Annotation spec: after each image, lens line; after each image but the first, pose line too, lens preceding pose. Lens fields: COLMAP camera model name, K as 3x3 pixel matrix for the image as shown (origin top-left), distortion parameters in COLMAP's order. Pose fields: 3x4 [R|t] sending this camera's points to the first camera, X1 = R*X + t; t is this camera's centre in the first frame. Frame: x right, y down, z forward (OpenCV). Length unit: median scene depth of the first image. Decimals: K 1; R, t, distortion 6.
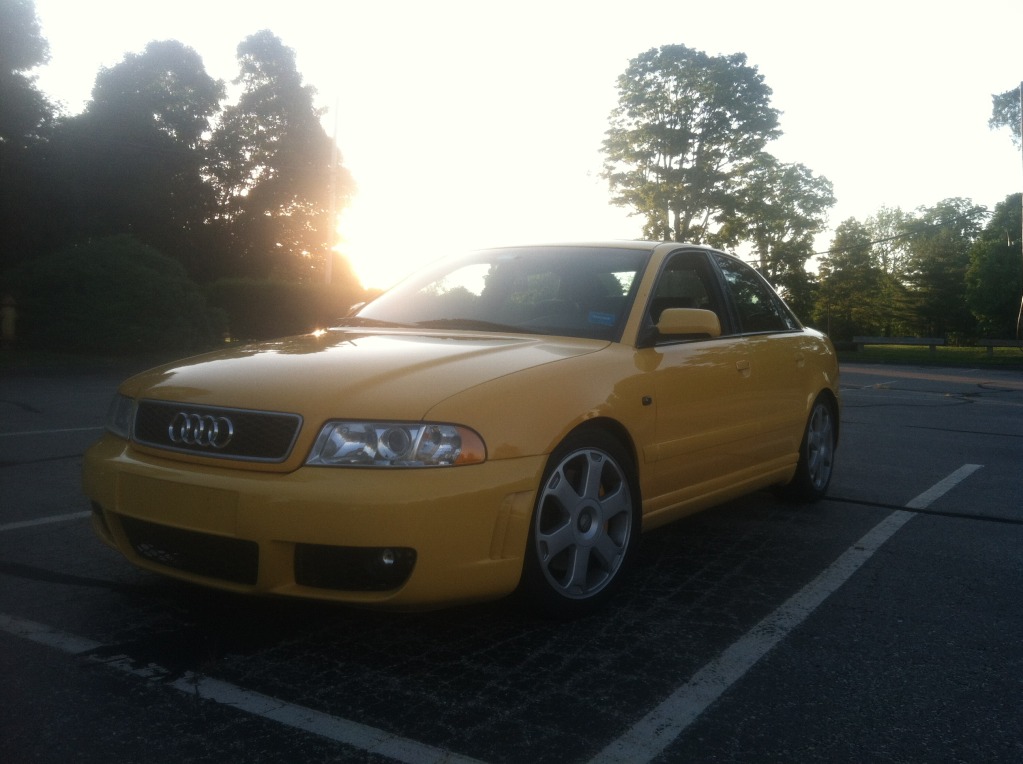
lens RADIAL K [[962.4, 0, 515.7], [0, 962.4, 349.9], [0, 0, 1]] dist [0.053525, -0.195194]
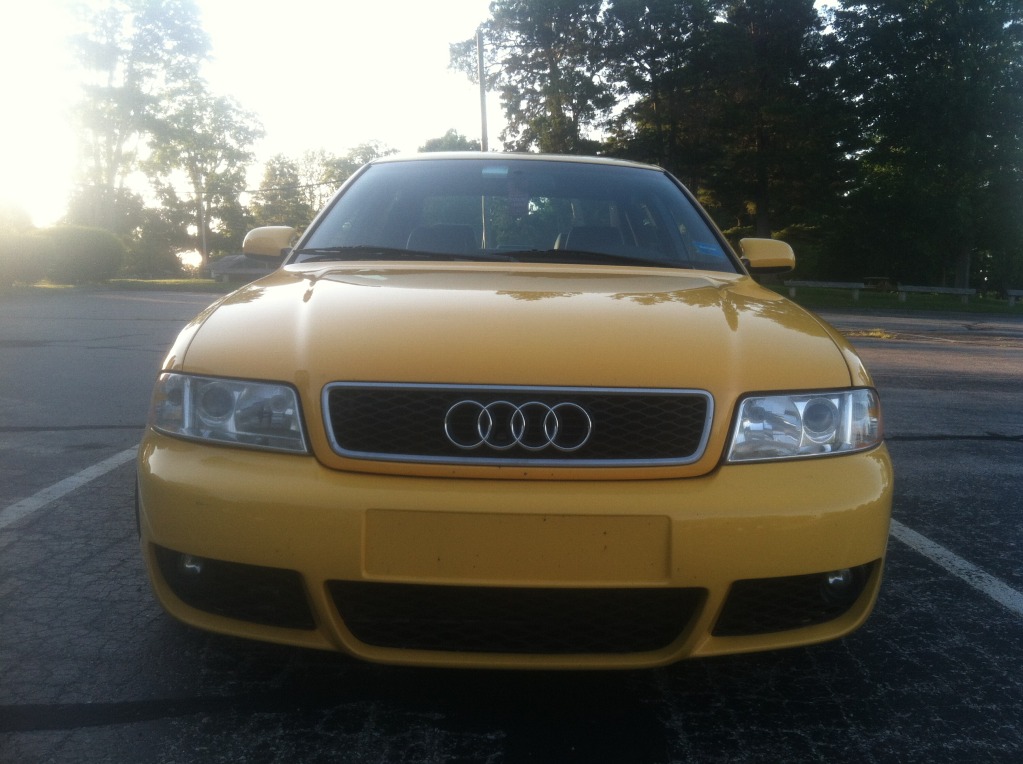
lens RADIAL K [[972.9, 0, 508.3], [0, 972.9, 338.7], [0, 0, 1]] dist [0.059948, -0.177880]
pose [[0.840112, -0.046056, 0.540453, -0.621706], [0.016010, 0.998060, 0.060164, -0.011133], [-0.542176, -0.041892, 0.839220, 0.437924]]
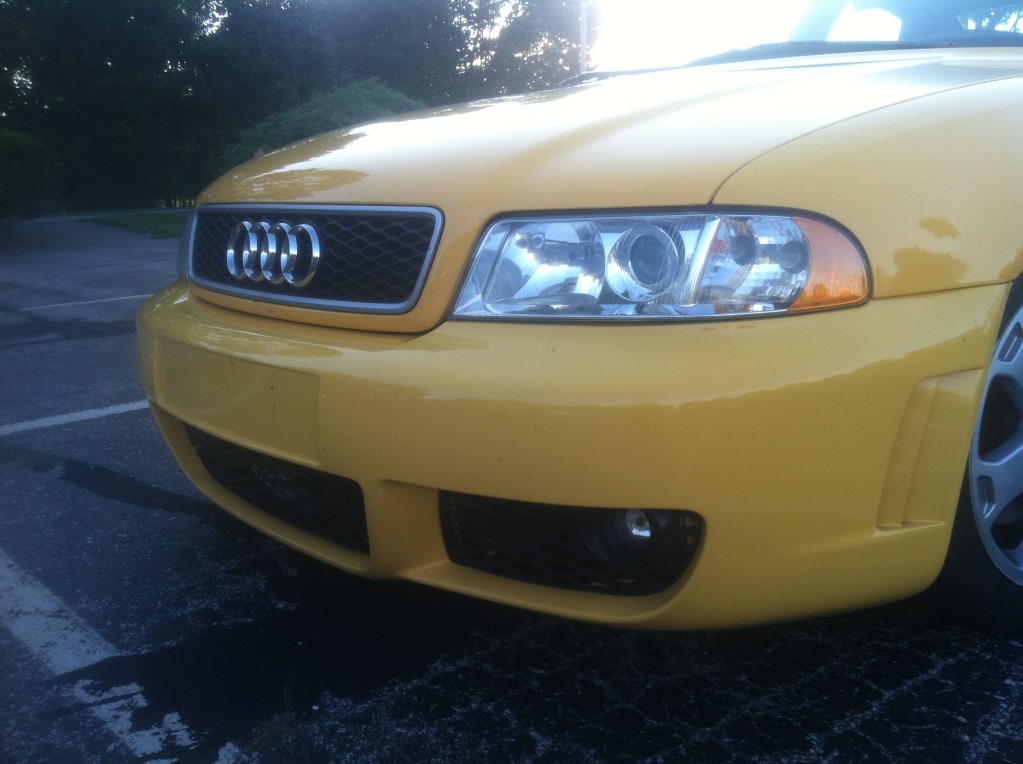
lens RADIAL K [[962.4, 0, 515.7], [0, 962.4, 349.9], [0, 0, 1]] dist [0.053525, -0.195194]
pose [[0.963524, -0.006775, -0.267535, -0.057563], [0.049001, 0.987246, 0.151476, 0.057791], [0.263096, -0.159061, 0.951567, 0.493077]]
